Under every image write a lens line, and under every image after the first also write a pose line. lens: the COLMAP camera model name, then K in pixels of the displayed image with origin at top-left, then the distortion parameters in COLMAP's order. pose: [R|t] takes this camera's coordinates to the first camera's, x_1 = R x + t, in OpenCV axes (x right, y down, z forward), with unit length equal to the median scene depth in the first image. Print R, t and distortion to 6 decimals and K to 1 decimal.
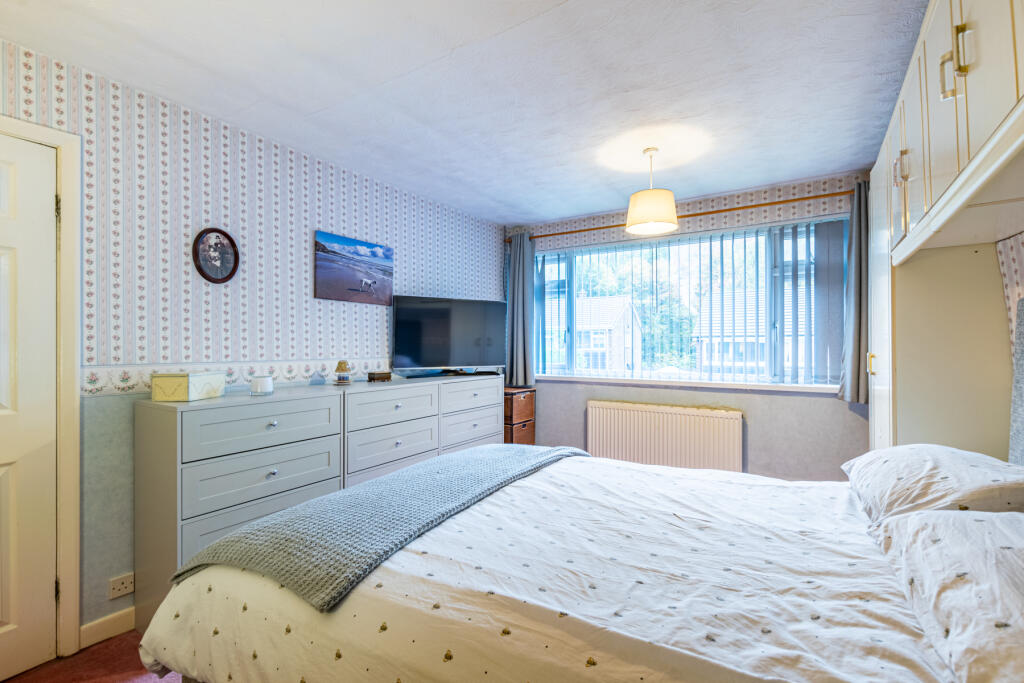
lens RADIAL K [[467.2, 0, 512.0], [0, 467.2, 341.5], [0, 0, 1]] dist [0.001680, 0.000423]
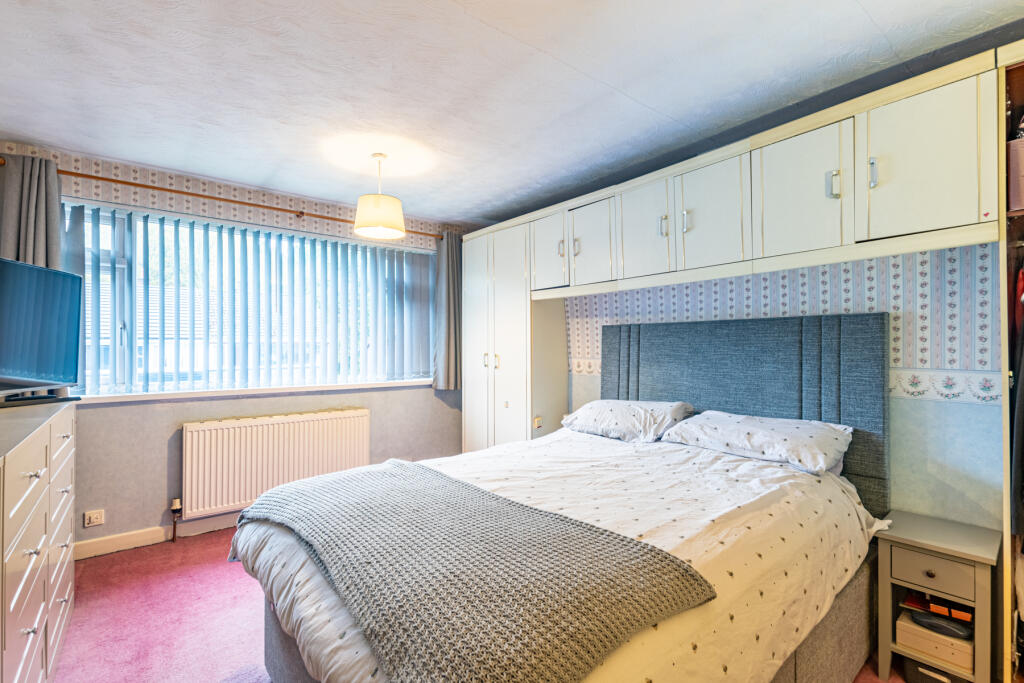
lens RADIAL K [[473.6, 0, 512.1], [0, 473.6, 345.8], [0, 0, 1]] dist [0.030914, 0.000093]
pose [[0.317424, 0.000613, 0.948284, -0.878787], [-0.004920, 0.999987, 0.001001, -0.003189], [-0.948271, -0.004983, 0.317423, 0.595575]]
